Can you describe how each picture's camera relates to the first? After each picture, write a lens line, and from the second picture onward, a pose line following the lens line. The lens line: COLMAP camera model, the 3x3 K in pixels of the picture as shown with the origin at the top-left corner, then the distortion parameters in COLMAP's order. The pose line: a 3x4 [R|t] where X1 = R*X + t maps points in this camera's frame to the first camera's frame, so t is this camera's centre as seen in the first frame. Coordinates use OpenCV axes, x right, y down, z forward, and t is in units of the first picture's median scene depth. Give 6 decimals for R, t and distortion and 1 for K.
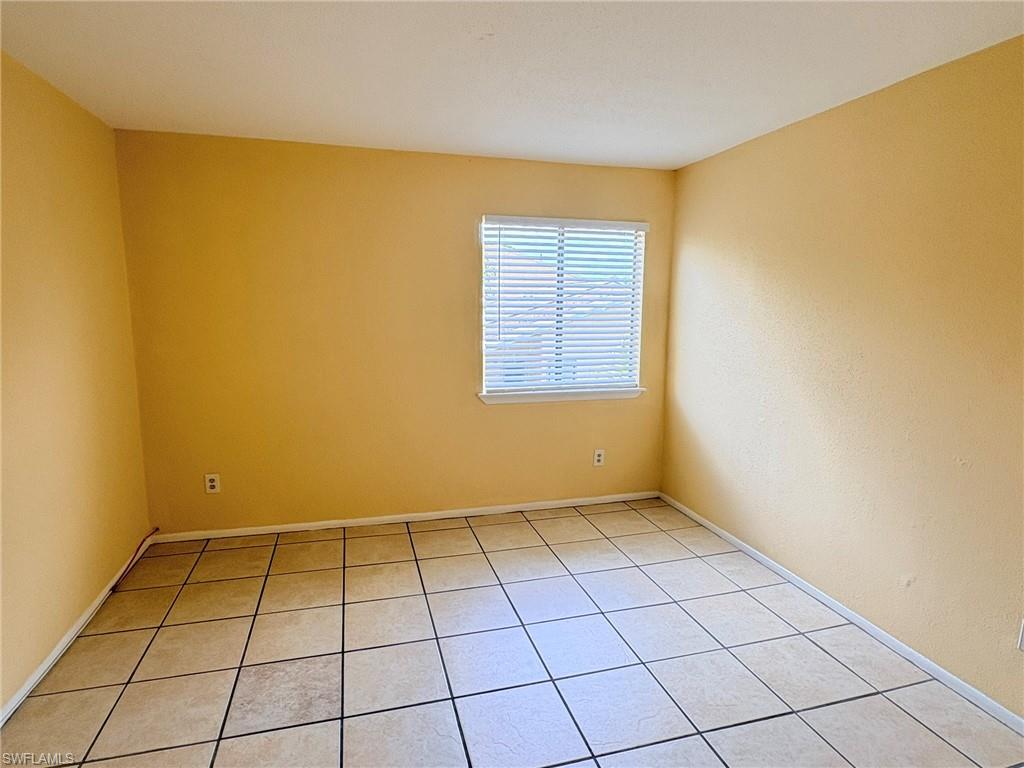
lens RADIAL K [[578.0, 0, 512.0], [0, 578.0, 384.0], [0, 0, 1]] dist [-0.002073, -0.001468]
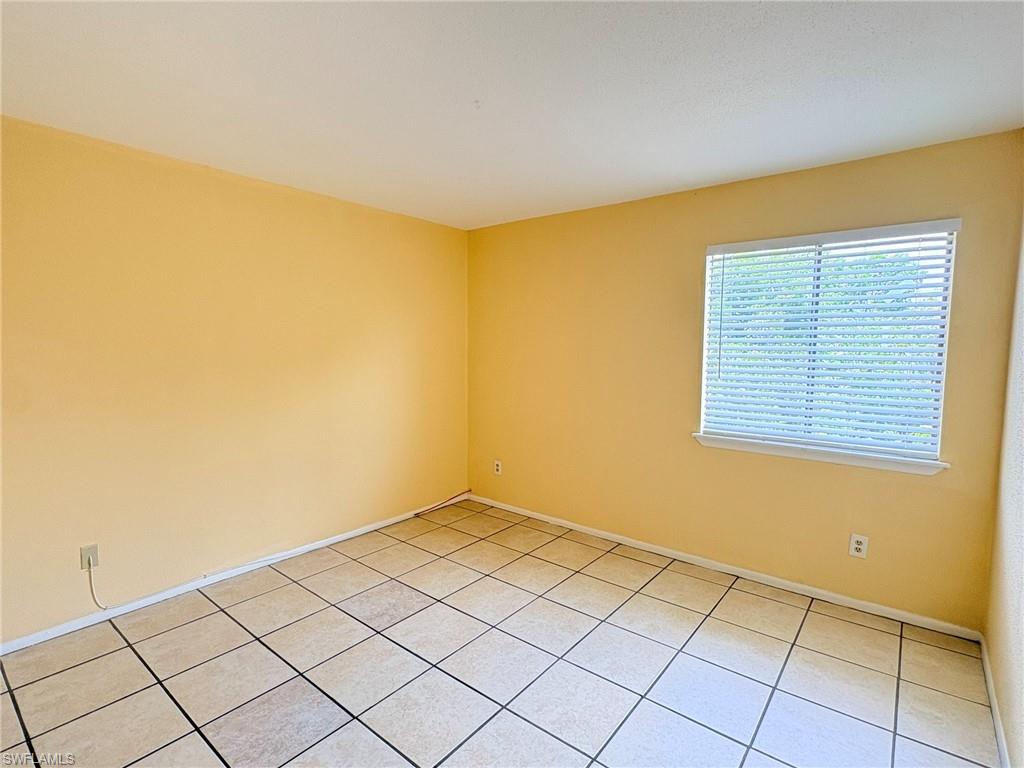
lens RADIAL K [[507.3, 0, 512.0], [0, 507.3, 384.0], [0, 0, 1]] dist [0.002037, 0.000176]
pose [[0.579844, 0.062062, -0.812360, 0.467712], [-0.124747, 0.992100, -0.013247, -0.015511], [0.805121, 0.109021, 0.583005, 0.278922]]
